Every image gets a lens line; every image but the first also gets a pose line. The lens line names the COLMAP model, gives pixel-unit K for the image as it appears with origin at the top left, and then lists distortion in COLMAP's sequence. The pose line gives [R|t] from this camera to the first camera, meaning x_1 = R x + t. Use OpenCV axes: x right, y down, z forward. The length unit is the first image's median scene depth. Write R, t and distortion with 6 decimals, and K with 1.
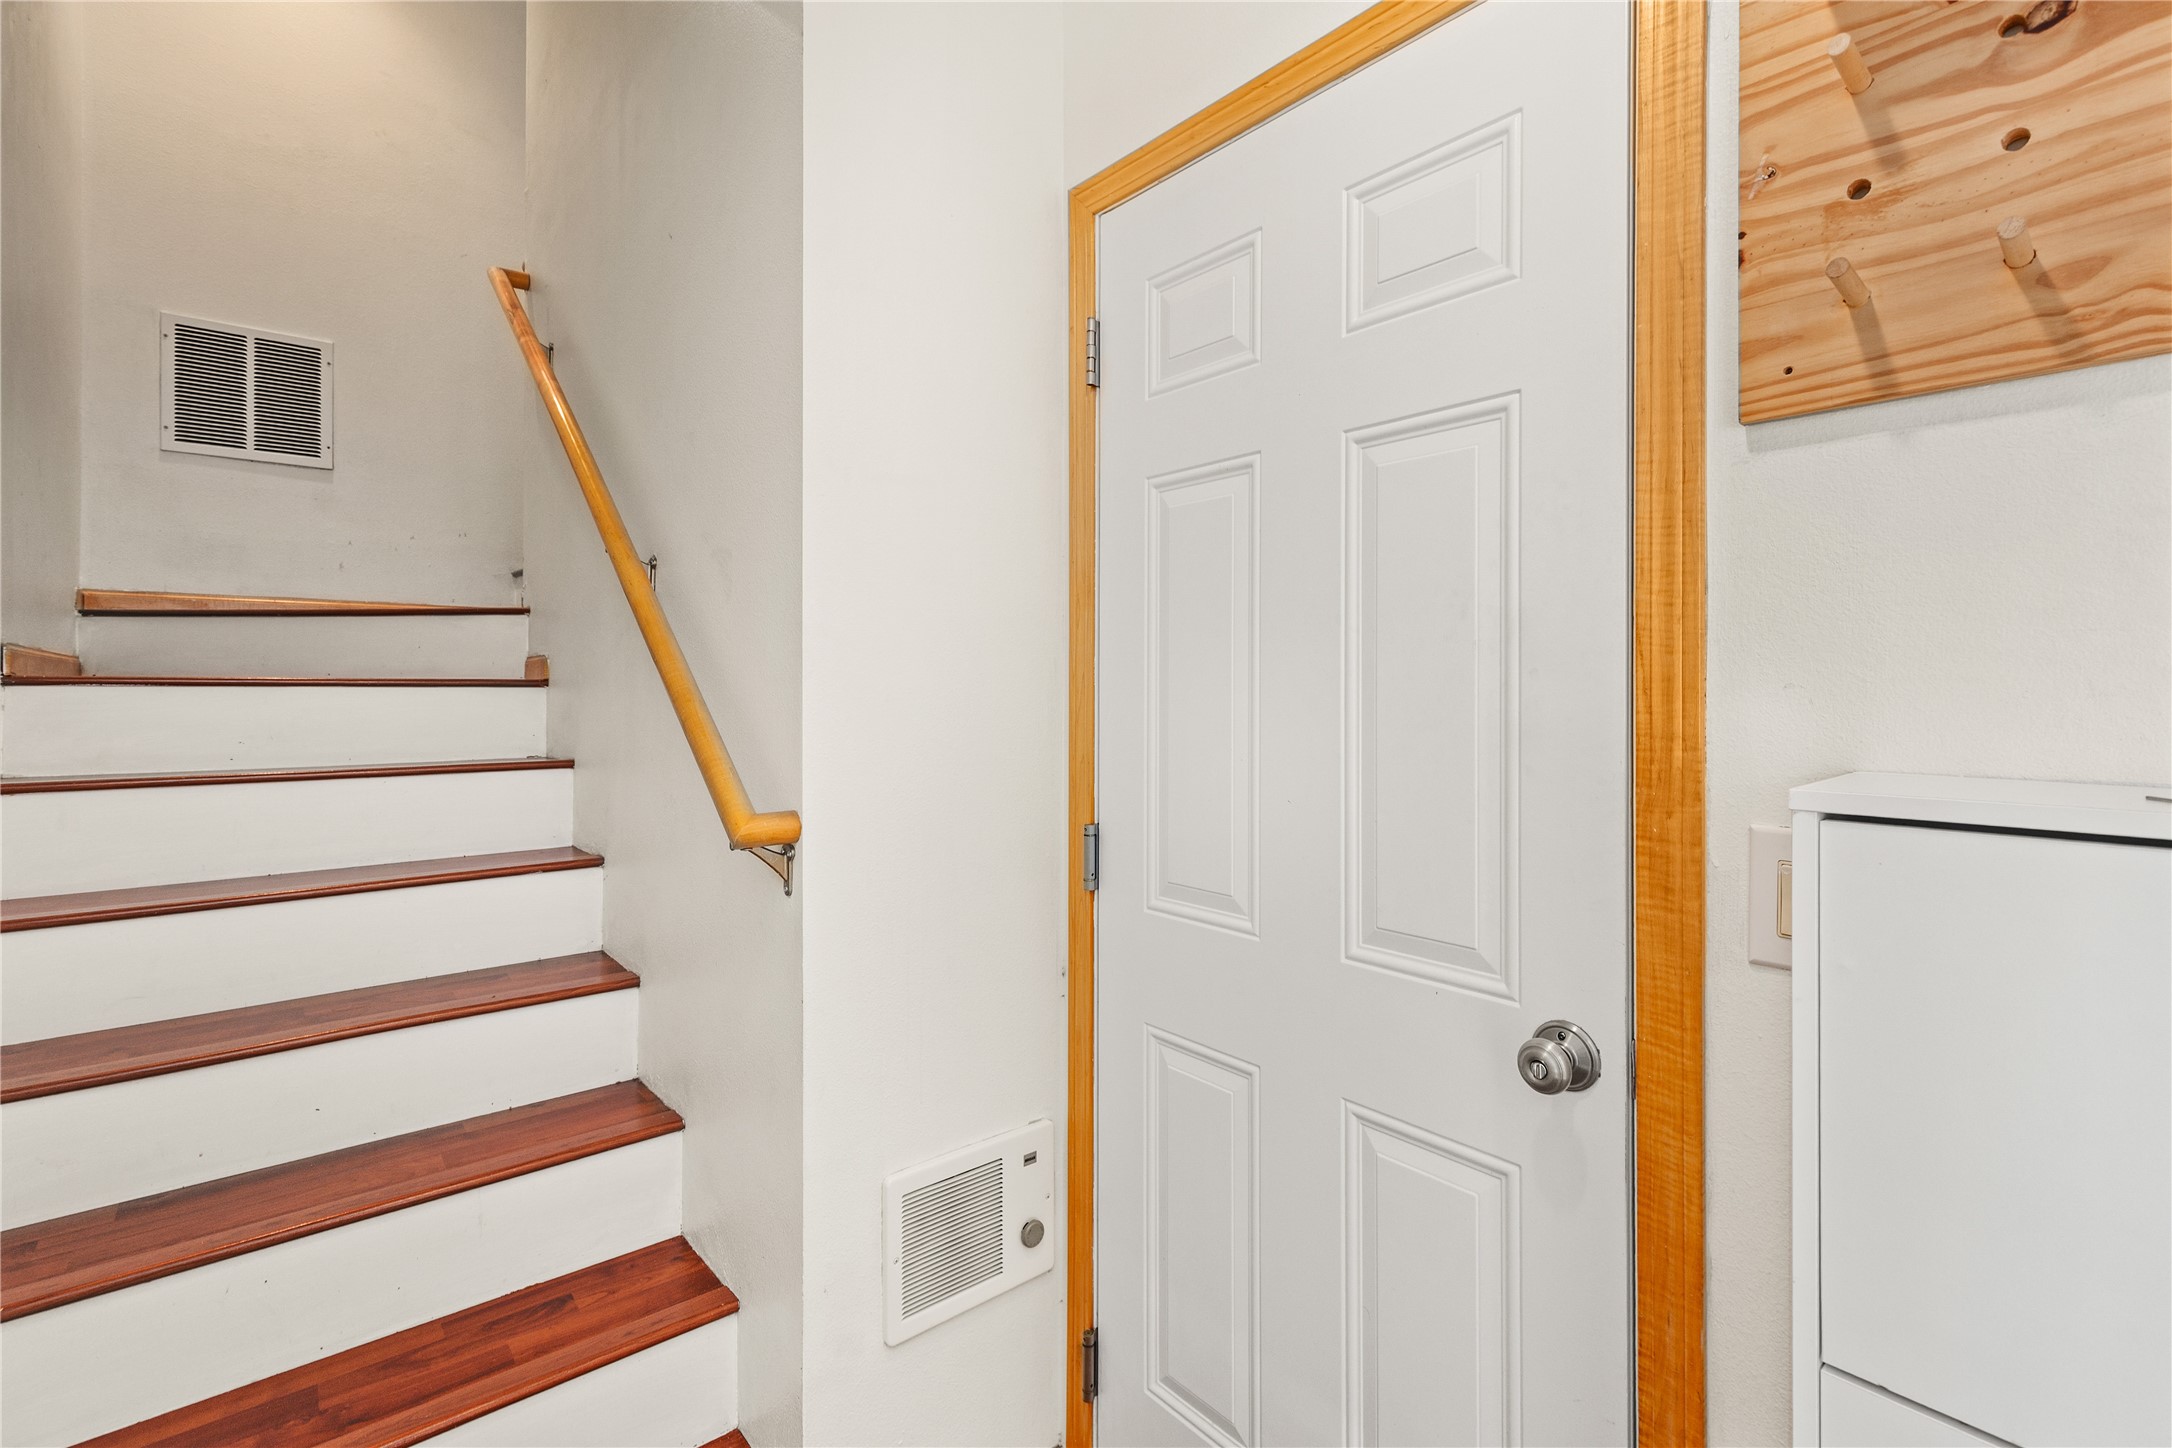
lens RADIAL K [[981.5, 0, 1090.3], [0, 981.5, 678.9], [0, 0, 1]] dist [0.005940, -0.000014]
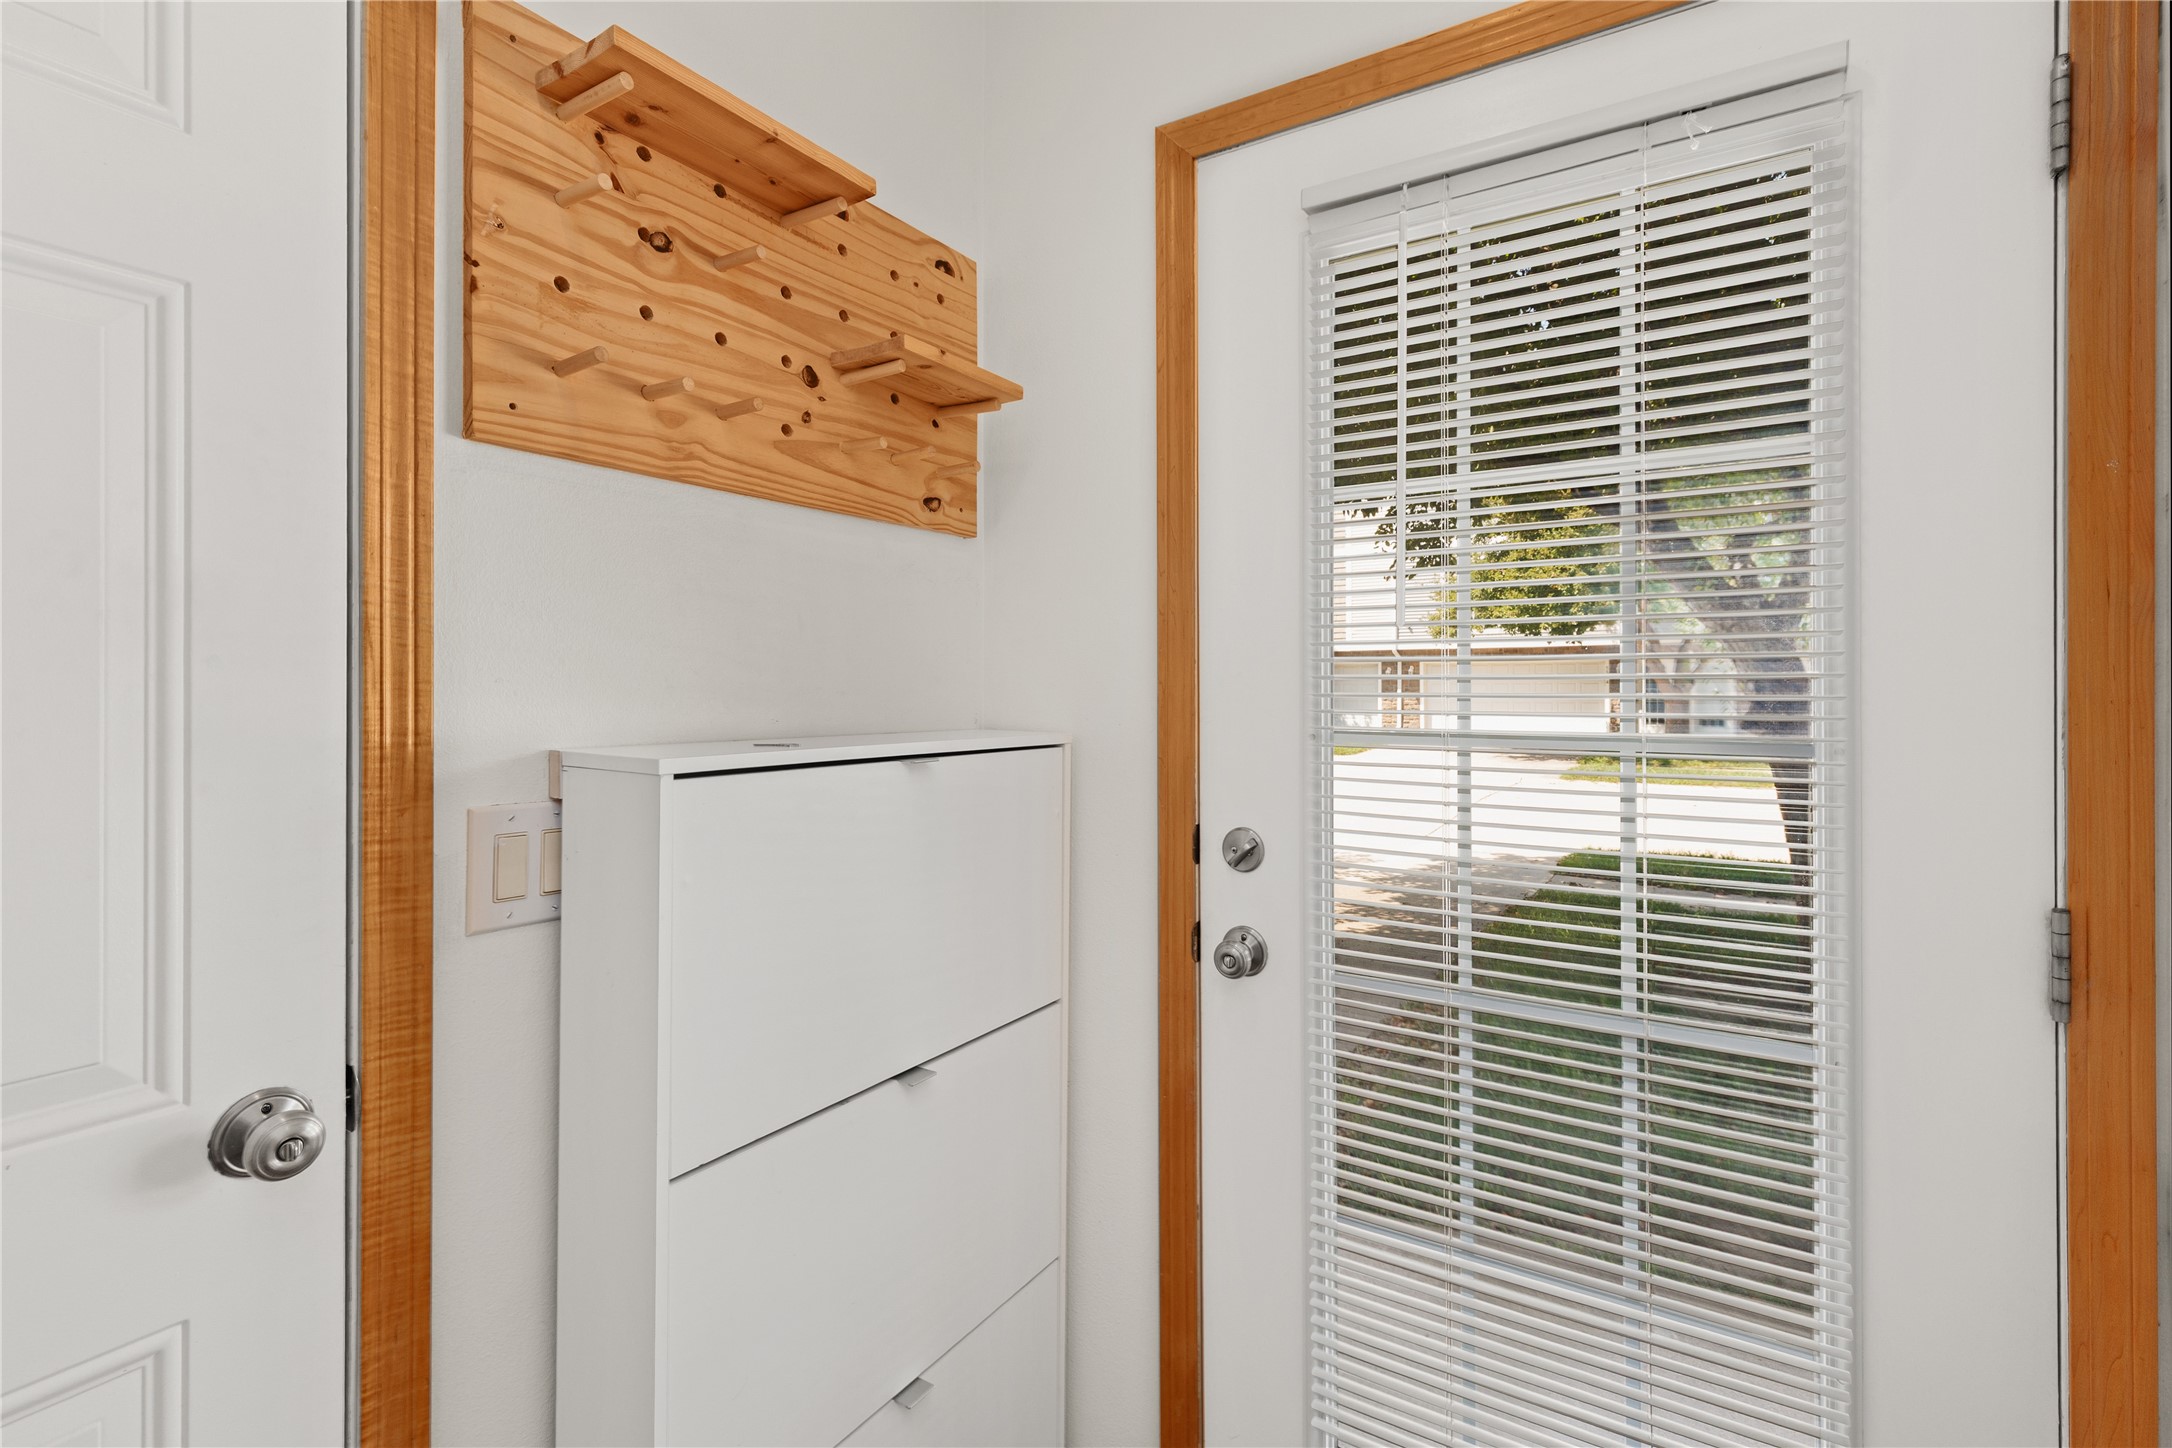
lens RADIAL K [[1006.2, 0, 1078.0], [0, 1006.2, 690.9], [0, 0, 1]] dist [0.003956, -0.000081]
pose [[-0.286661, -0.000249, 0.958032, -0.575679], [-0.004772, 0.999988, -0.001167, 0.016314], [-0.958020, -0.004906, -0.286659, 0.669077]]
